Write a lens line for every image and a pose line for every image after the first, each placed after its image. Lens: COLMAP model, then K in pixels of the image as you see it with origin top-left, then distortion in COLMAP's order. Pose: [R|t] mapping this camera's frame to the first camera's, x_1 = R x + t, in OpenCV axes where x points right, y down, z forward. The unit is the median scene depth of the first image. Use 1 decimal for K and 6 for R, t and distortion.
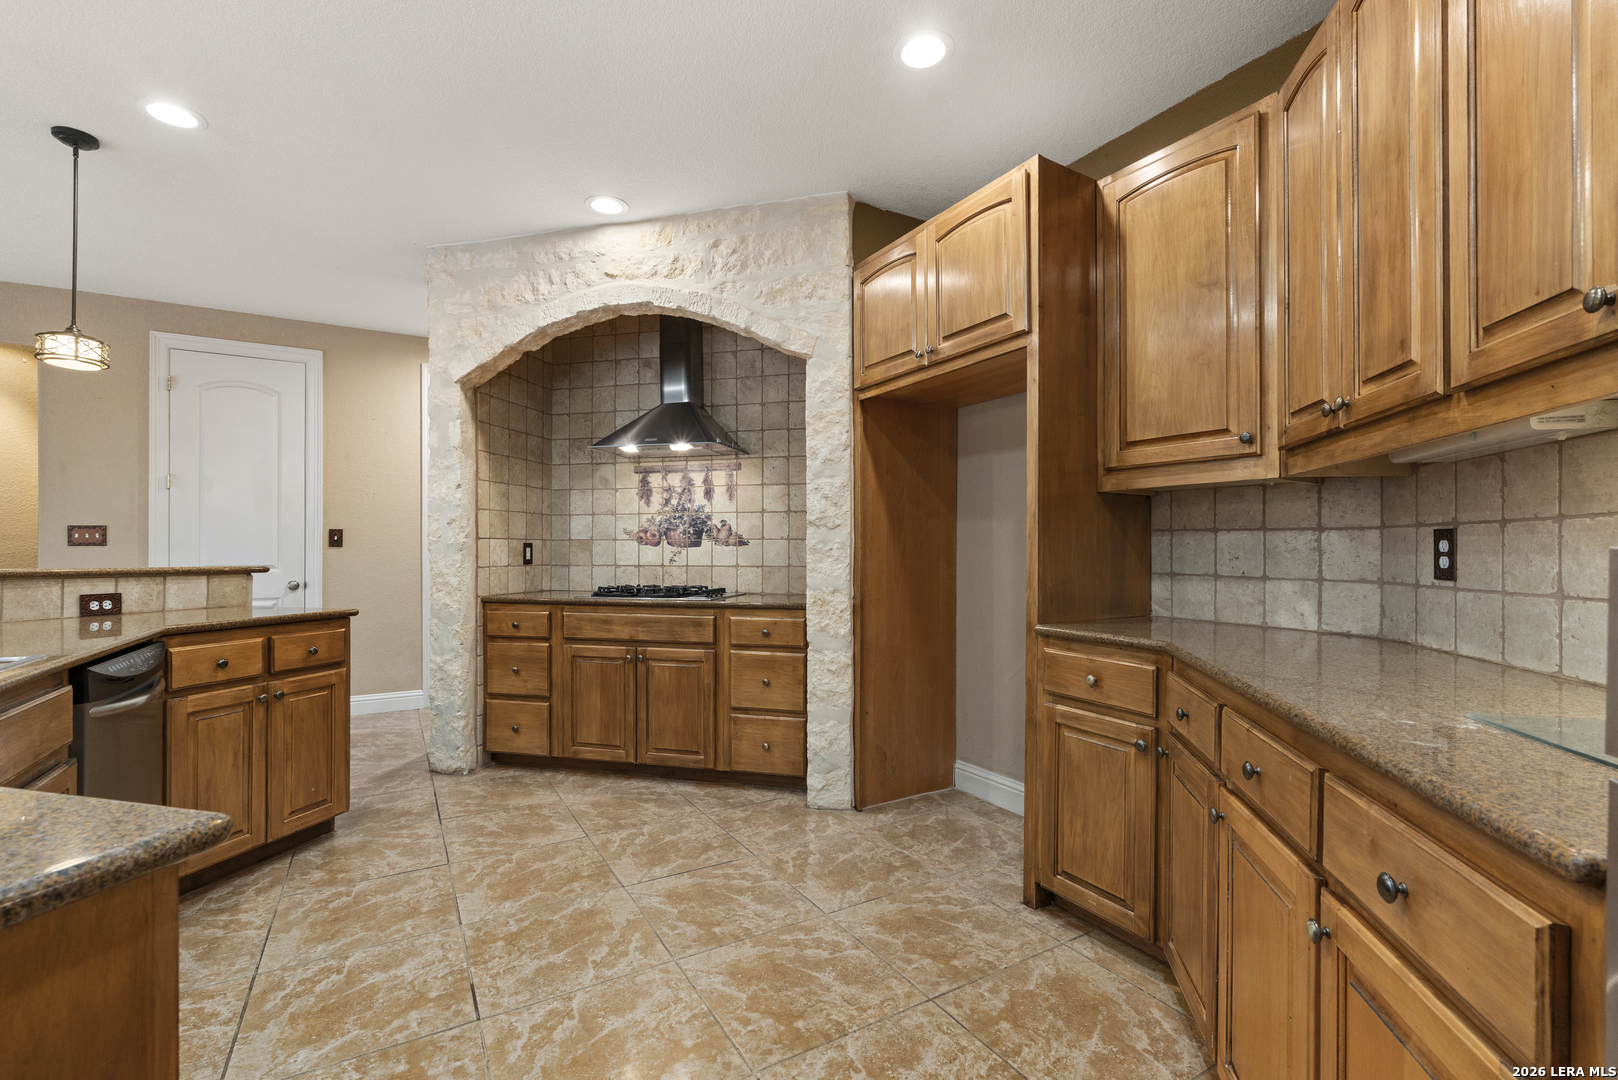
lens RADIAL K [[709.5, 0, 808.3], [0, 709.5, 545.3], [0, 0, 1]] dist [-0.007940, 0.001720]
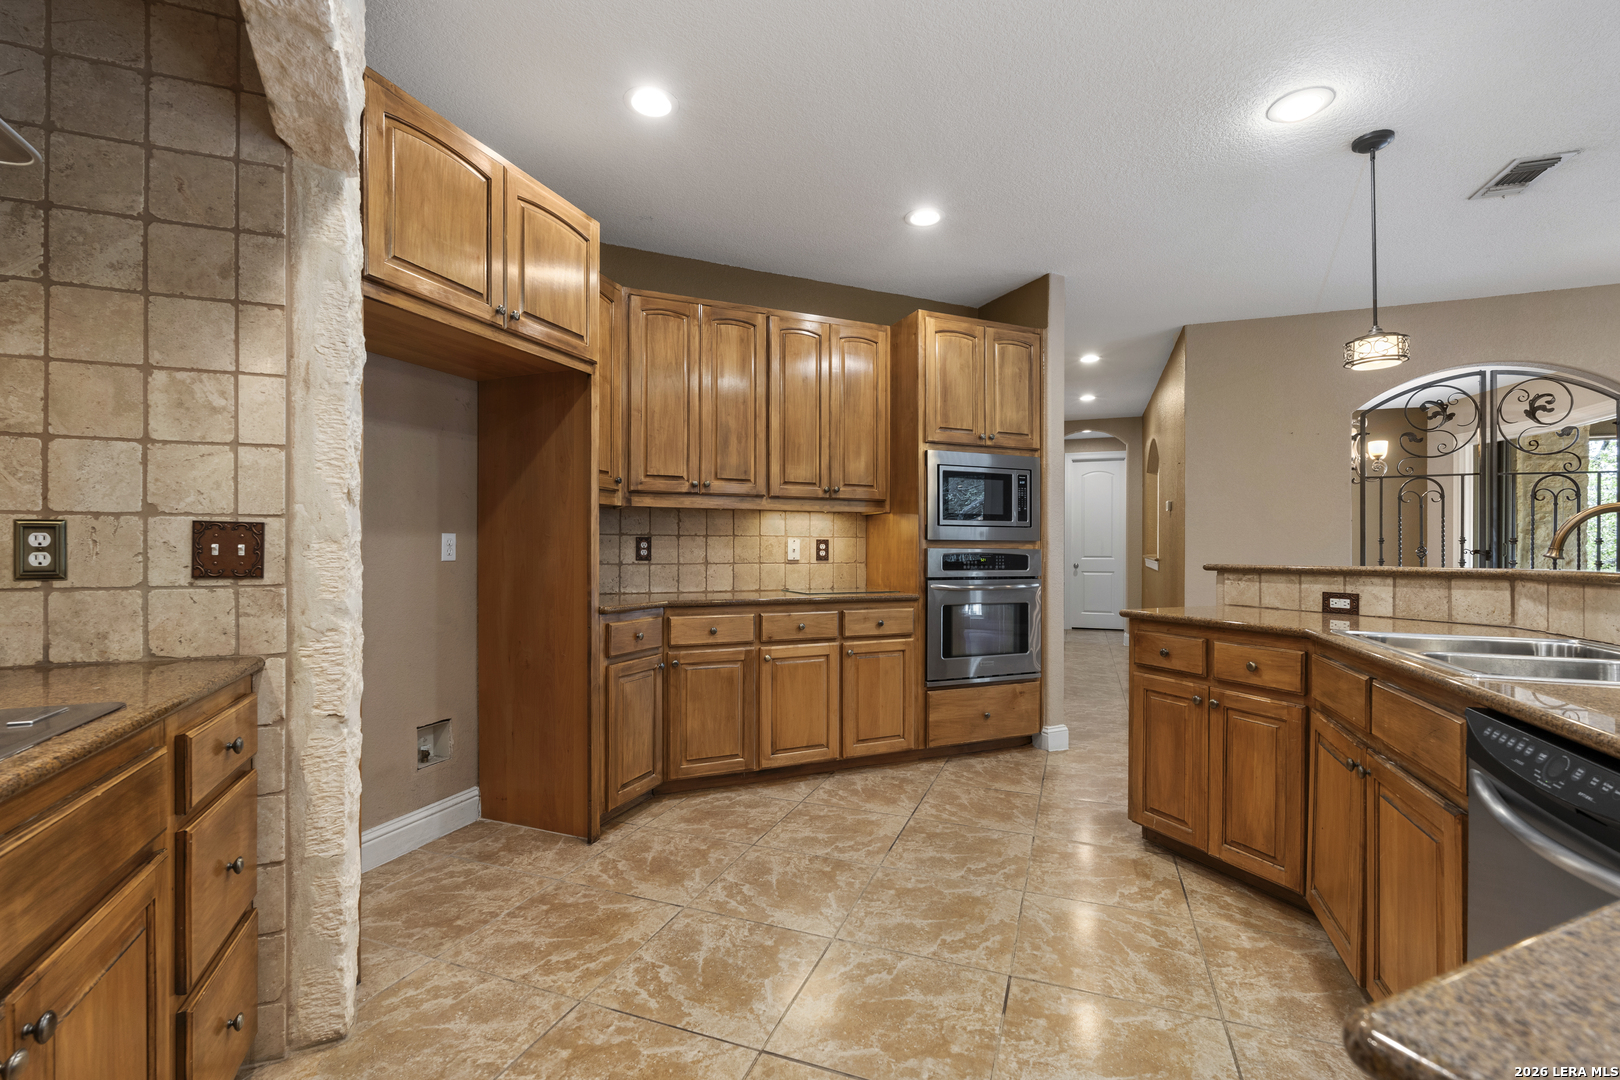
lens RADIAL K [[710.3, 0, 806.4], [0, 710.3, 546.5], [0, 0, 1]] dist [-0.007940, 0.001720]
pose [[-0.617327, -0.000123, 0.786707, -0.488904], [-0.007903, 0.999951, -0.006045, 0.006640], [-0.786667, -0.009949, -0.617297, 0.832332]]
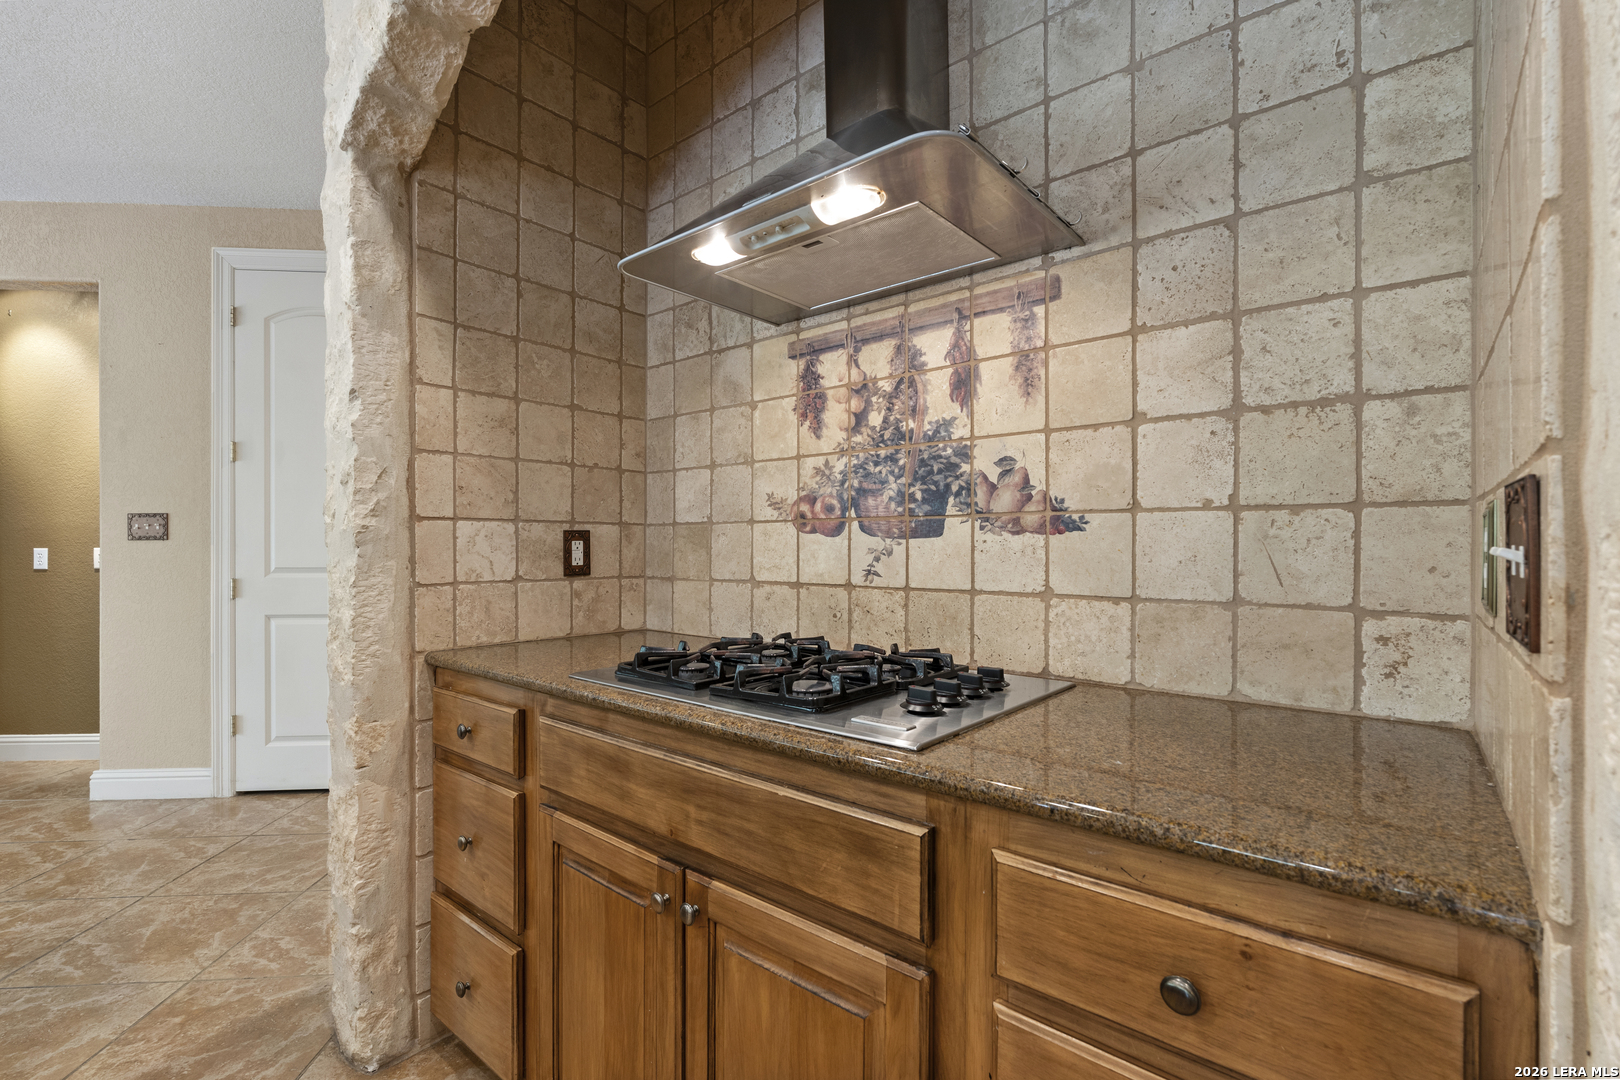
lens RADIAL K [[710.3, 0, 807.8], [0, 710.3, 549.6], [0, 0, 1]] dist [-0.007940, 0.001720]
pose [[0.898416, 0.002634, -0.439138, -0.056618], [0.001698, 0.999954, 0.009472, 0.005260], [0.439143, -0.009256, 0.898369, 0.664192]]
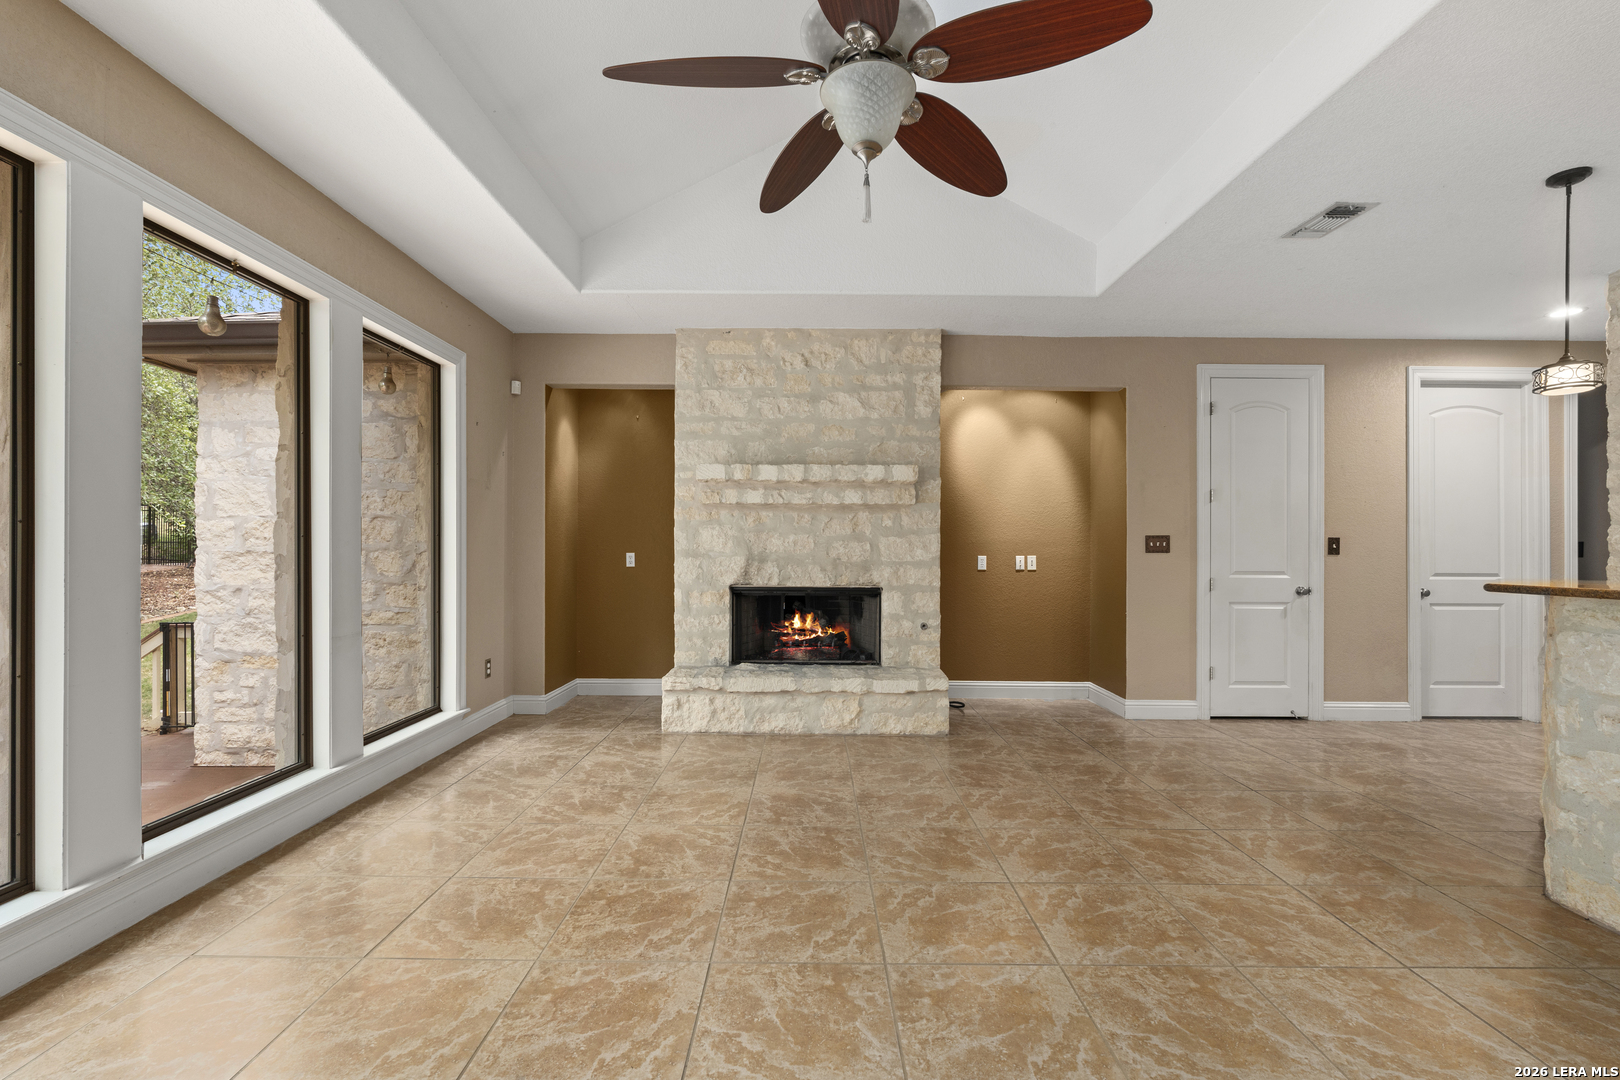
lens RADIAL K [[710.3, 0, 817.9], [0, 710.3, 548.4], [0, 0, 1]] dist [-0.007940, 0.001720]
pose [[0.855273, 0.007919, -0.518118, -0.943874], [-0.004337, 0.999958, 0.008125, -0.014405], [0.518160, -0.004702, 0.855271, -0.323279]]
